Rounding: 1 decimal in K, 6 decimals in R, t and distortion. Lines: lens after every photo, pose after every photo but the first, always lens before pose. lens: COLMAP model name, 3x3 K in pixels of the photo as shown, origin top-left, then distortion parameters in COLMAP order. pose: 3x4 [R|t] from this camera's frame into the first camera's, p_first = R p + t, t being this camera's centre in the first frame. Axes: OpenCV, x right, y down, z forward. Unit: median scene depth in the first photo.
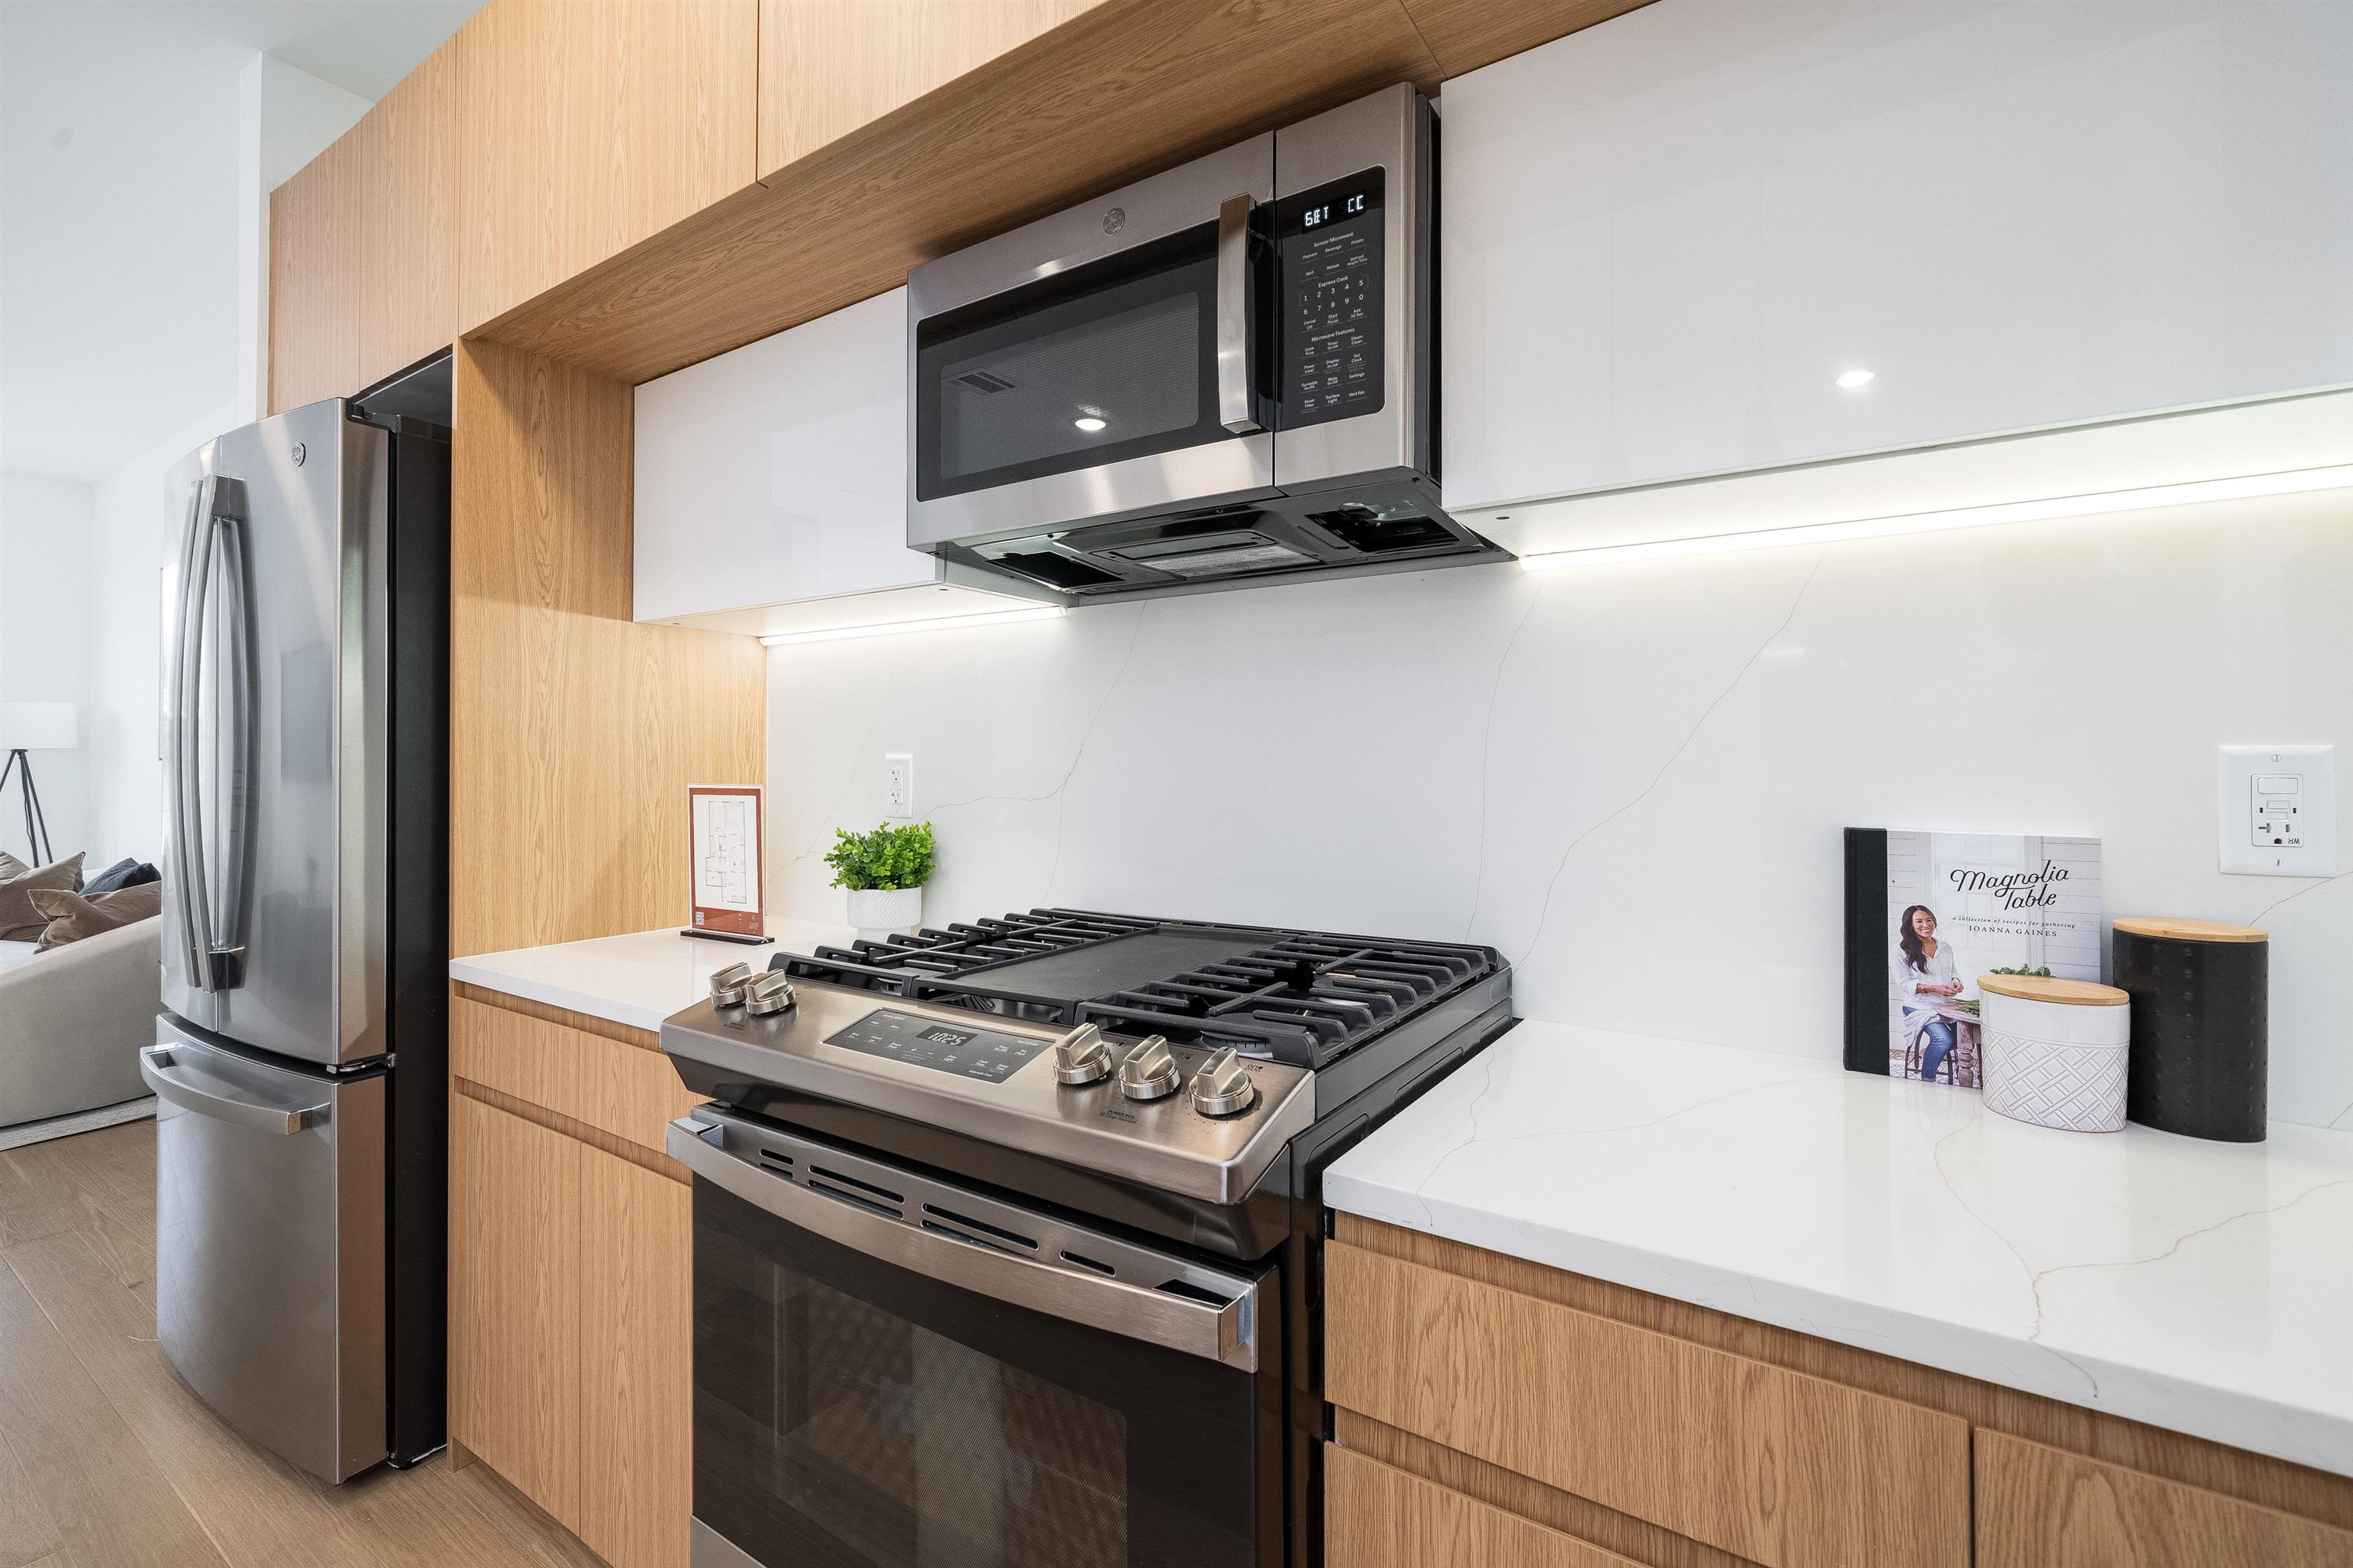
lens RADIAL K [[1016.7, 0, 1191.0], [0, 1016.7, 762.5], [0, 0, 1]] dist [-0.003604, -0.000097]
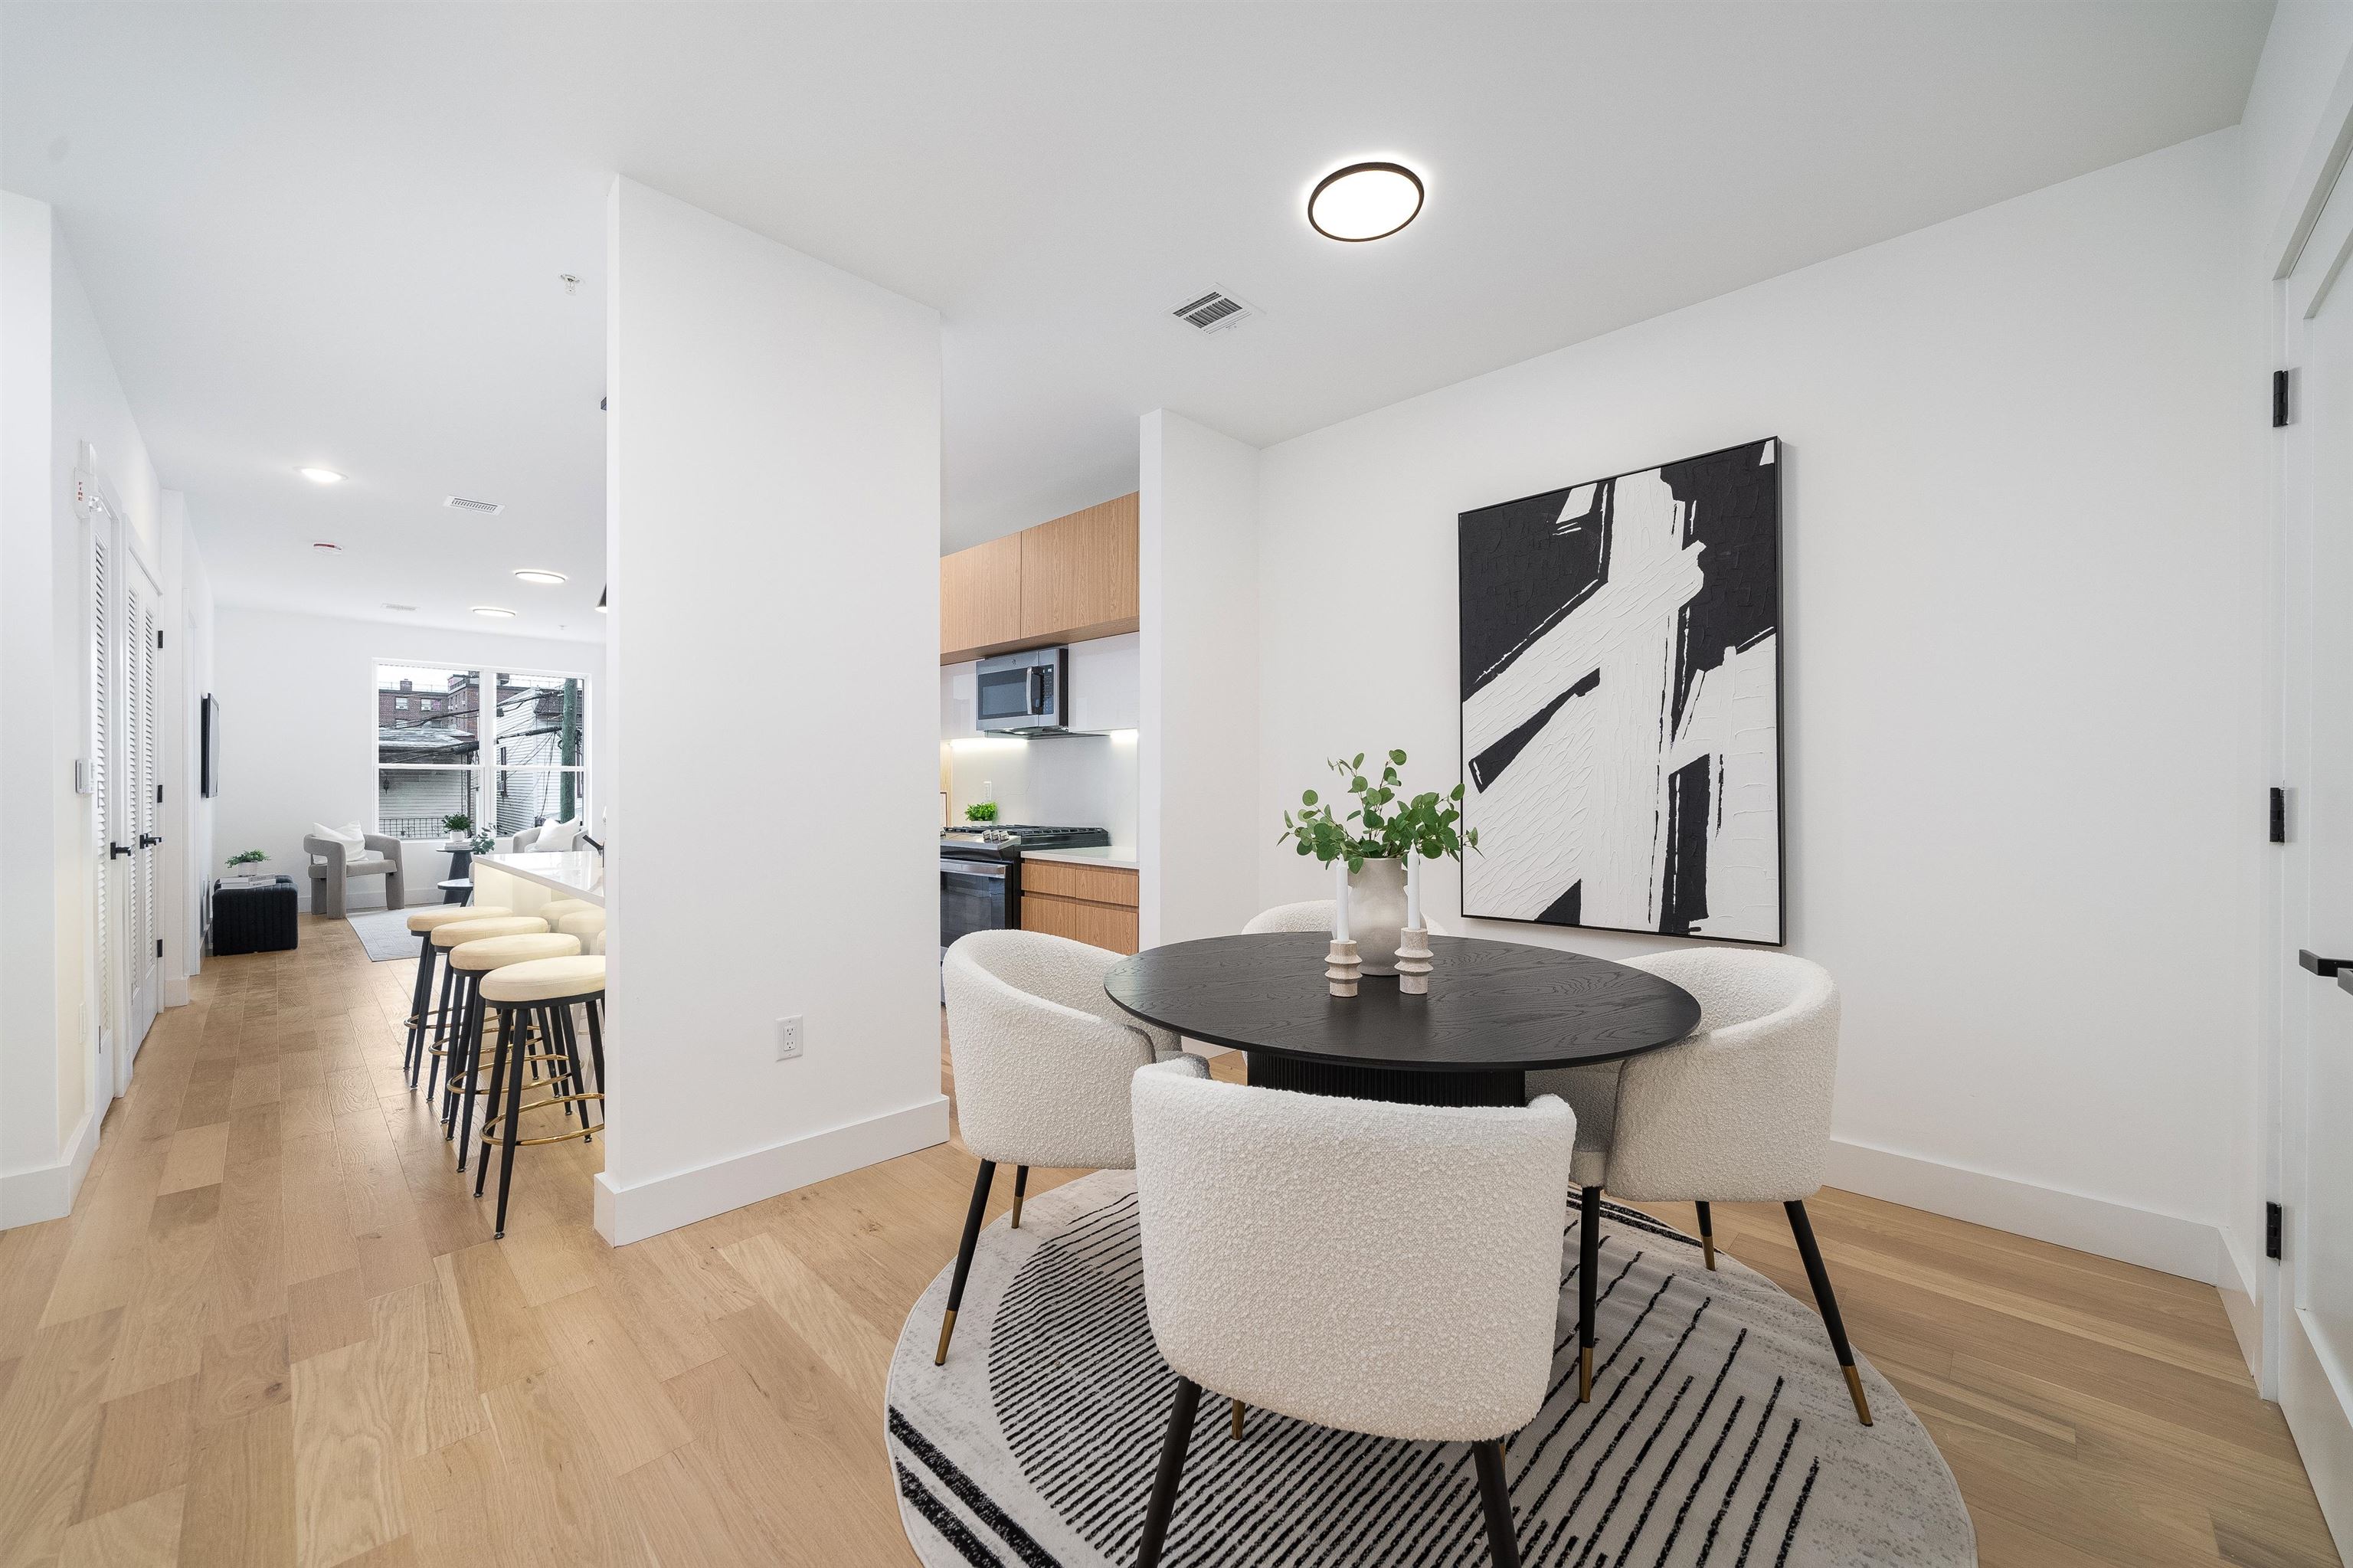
lens RADIAL K [[879.7, 0, 1189.3], [0, 879.7, 792.6], [0, 0, 1]] dist [-0.002814, -0.000256]
pose [[0.983752, 0.001248, -0.179526, 0.942294], [0.000697, 0.999942, 0.010774, -0.003011], [0.179529, -0.010724, 0.983694, -1.817823]]
